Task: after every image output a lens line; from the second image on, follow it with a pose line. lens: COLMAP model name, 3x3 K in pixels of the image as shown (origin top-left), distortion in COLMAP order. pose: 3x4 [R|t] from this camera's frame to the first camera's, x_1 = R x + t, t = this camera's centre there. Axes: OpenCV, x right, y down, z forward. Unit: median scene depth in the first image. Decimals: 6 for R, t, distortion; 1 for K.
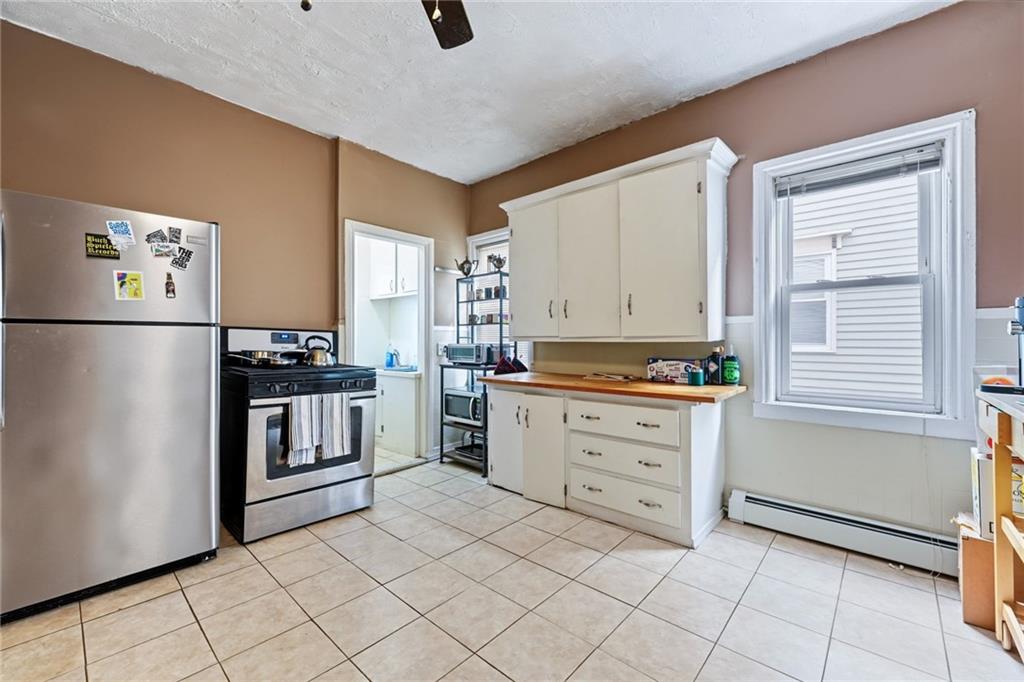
lens RADIAL K [[415.3, 0, 511.3], [0, 415.3, 339.9], [0, 0, 1]] dist [0.001115, 0.000088]
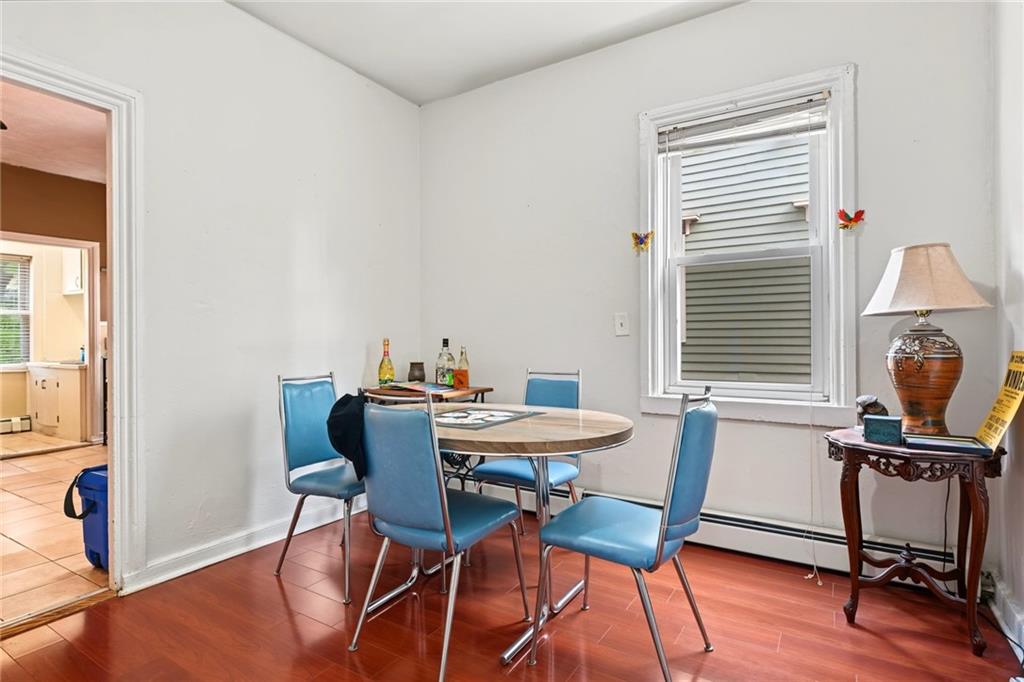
lens RADIAL K [[528.9, 0, 512.0], [0, 528.9, 332.1], [0, 0, 1]] dist [0.001406, 0.000248]
pose [[0.984922, -0.011043, 0.172646, 0.833745], [0.011074, 0.999938, 0.000785, 0.006987], [-0.172644, 0.001138, 0.984984, -0.733093]]
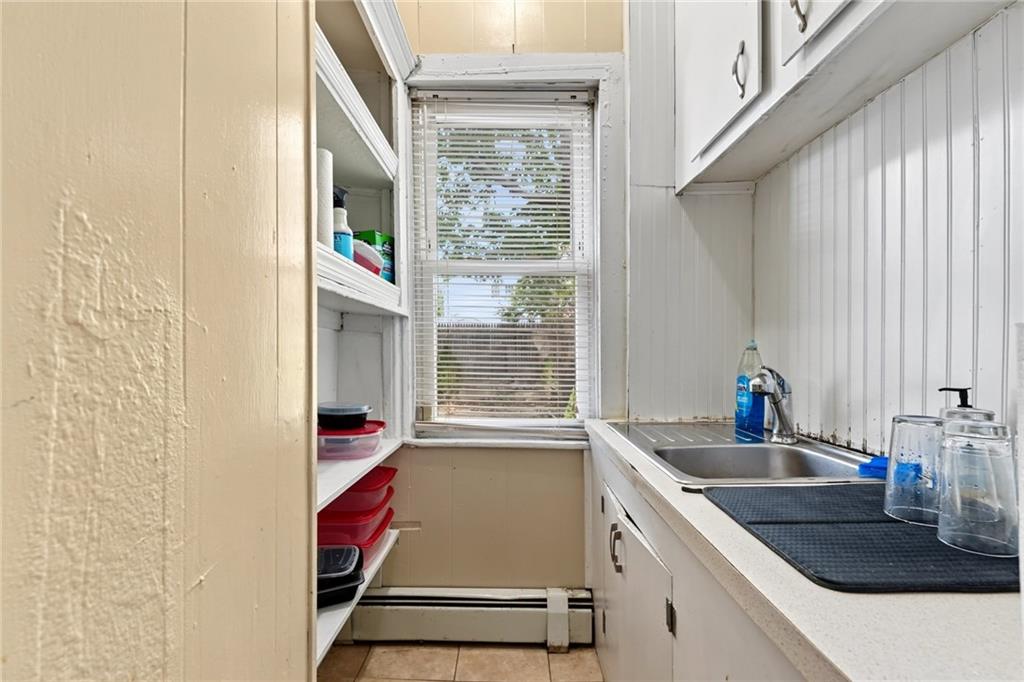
lens RADIAL K [[455.2, 0, 509.8], [0, 455.2, 348.9], [0, 0, 1]] dist [-0.004522, -0.000061]
pose [[0.660604, -0.009739, -0.750671, -0.293116], [0.009551, 0.999944, -0.004568, 0.020102], [0.750674, -0.004151, 0.660660, 1.151664]]
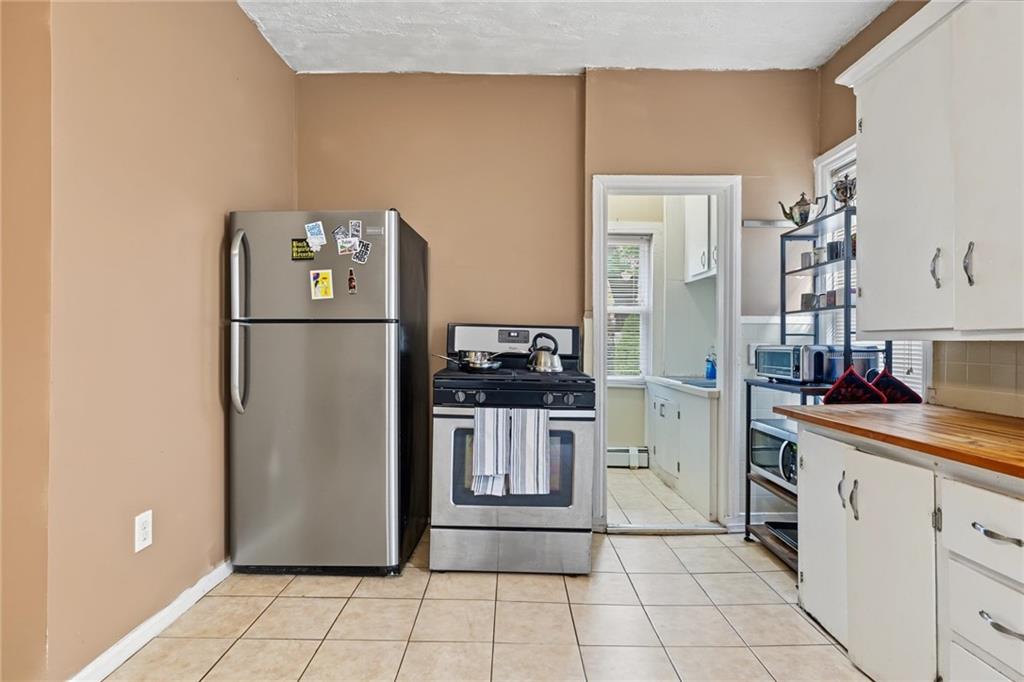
lens RADIAL K [[525.0, 0, 511.1], [0, 525.0, 343.4], [0, 0, 1]] dist [-0.001107, 0.001582]
pose [[0.669933, 0.003277, -0.742414, 0.214648], [-0.001207, 0.999994, 0.003325, 0.006103], [0.742420, -0.001332, 0.669933, 0.286430]]
